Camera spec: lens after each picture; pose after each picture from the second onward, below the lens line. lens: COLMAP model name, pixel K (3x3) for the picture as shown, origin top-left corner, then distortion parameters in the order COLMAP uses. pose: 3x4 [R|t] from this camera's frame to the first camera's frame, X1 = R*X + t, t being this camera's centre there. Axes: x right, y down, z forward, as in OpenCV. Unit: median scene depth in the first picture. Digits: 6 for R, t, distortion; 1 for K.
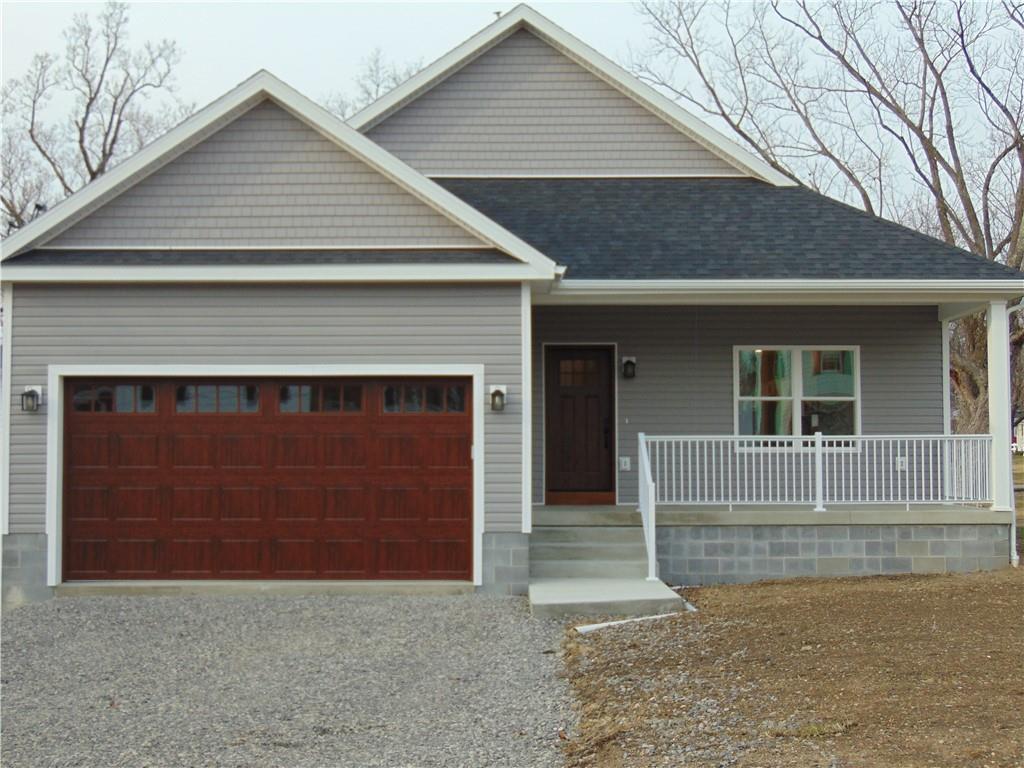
lens RADIAL K [[1488.5, 0, 511.2], [0, 1488.5, 363.3], [0, 0, 1]] dist [-0.000533, 0.014337]
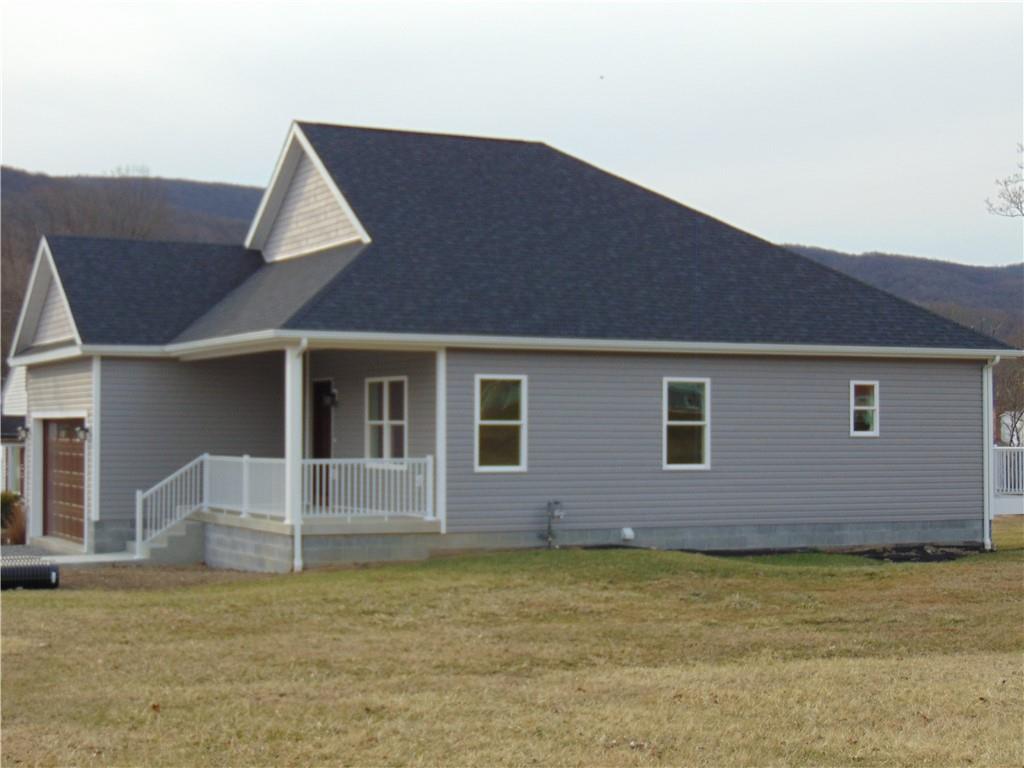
lens RADIAL K [[1762.7, 0, 512.0], [0, 1762.7, 384.0], [0, 0, 1]] dist [0.056415, -0.004402]
pose [[0.435011, -0.019920, -0.900205, 1.679541], [0.061464, 0.998080, 0.007616, -0.012437], [0.898325, -0.058643, 0.435401, 0.553690]]
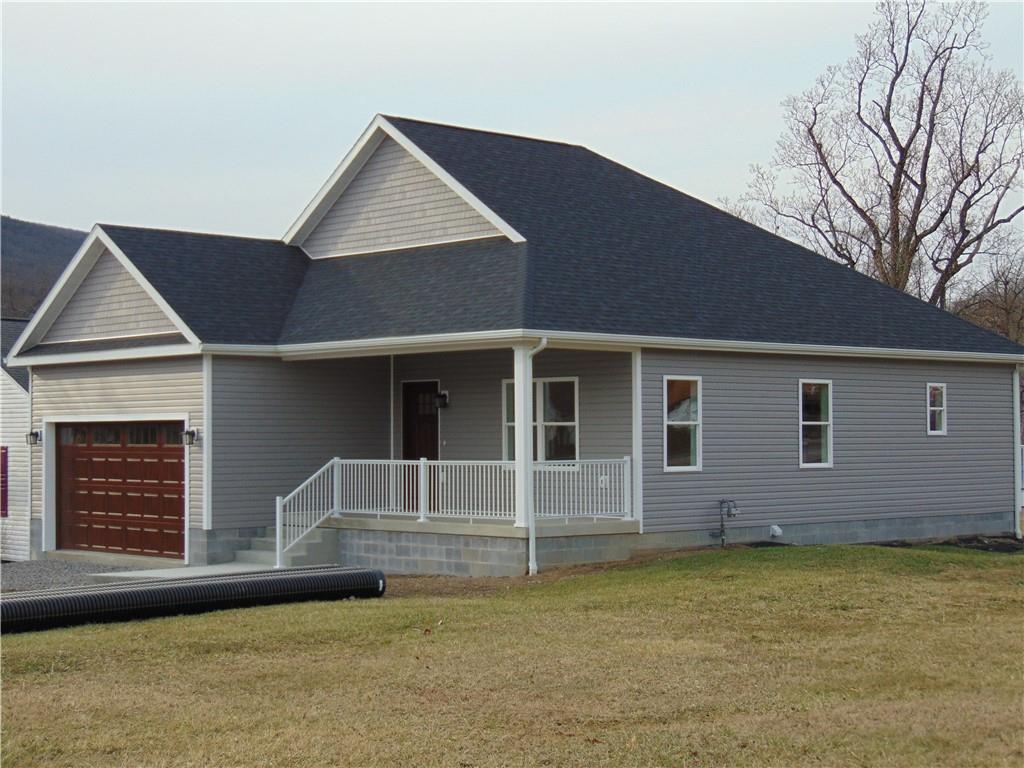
lens RADIAL K [[1762.7, 0, 512.0], [0, 1762.7, 384.0], [0, 0, 1]] dist [0.056415, -0.004402]
pose [[0.673460, -0.022605, -0.738878, 1.349948], [0.055932, 0.998225, 0.020440, -0.041256], [0.737104, -0.055093, 0.673529, 0.070992]]
